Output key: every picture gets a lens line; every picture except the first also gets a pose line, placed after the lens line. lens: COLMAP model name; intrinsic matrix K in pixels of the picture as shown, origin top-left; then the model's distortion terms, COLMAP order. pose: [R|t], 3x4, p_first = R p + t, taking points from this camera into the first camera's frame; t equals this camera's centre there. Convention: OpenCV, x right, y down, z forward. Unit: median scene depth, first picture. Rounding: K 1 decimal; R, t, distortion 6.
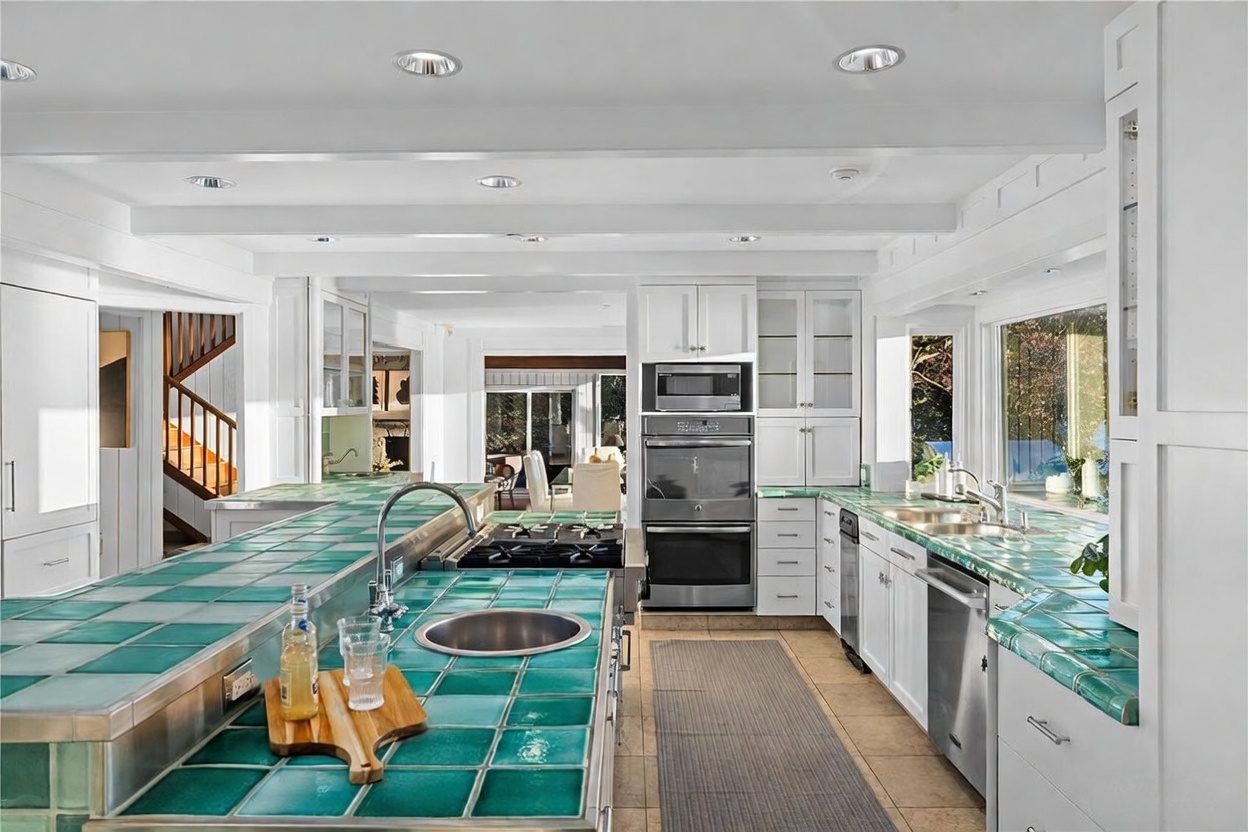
lens RADIAL K [[848.6, 0, 624.0], [0, 848.6, 416.0], [0, 0, 1]] dist [-0.001392, -0.002498]
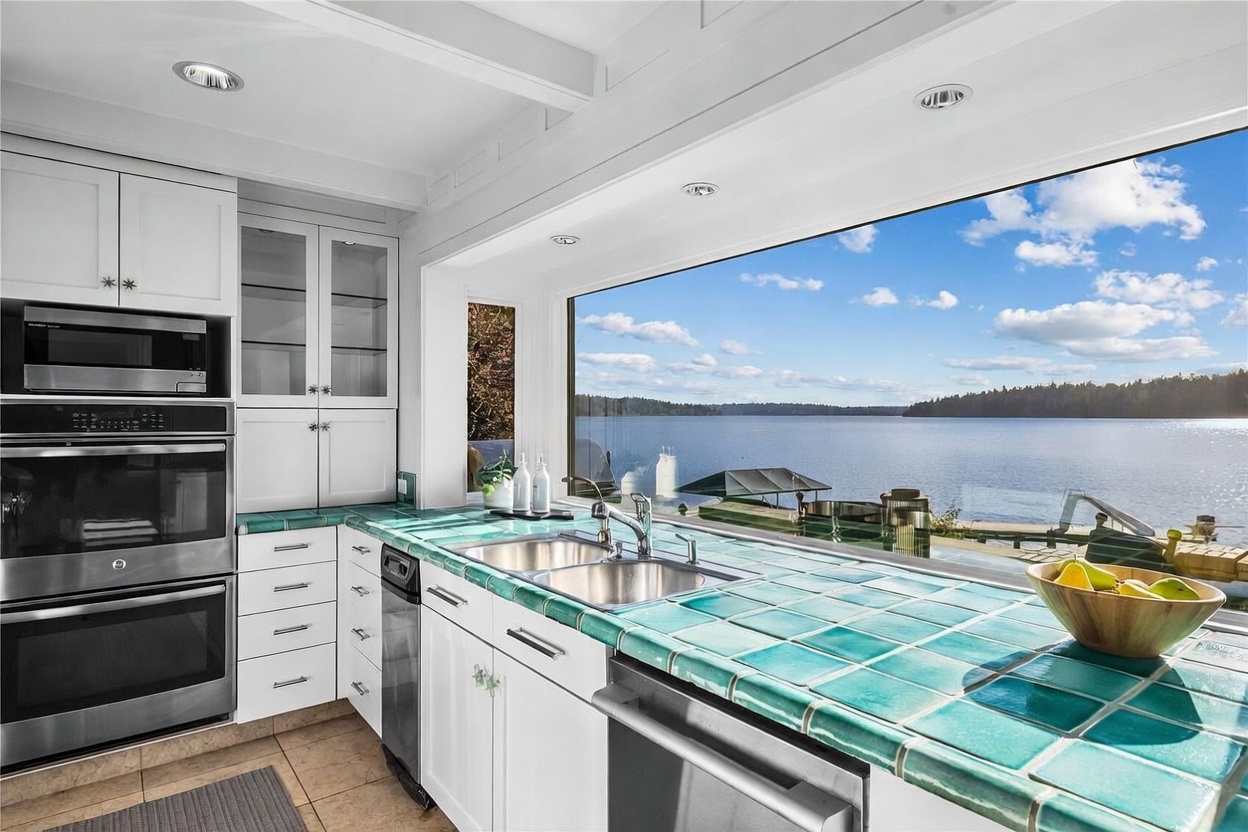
lens RADIAL K [[676.4, 0, 624.0], [0, 676.4, 416.0], [0, 0, 1]] dist [0.003563, 0.001270]
pose [[0.790845, 0.003422, 0.612007, 0.076873], [0.002592, 0.999957, -0.008942, 0.014642], [-0.612011, 0.008658, 0.790802, 0.434476]]
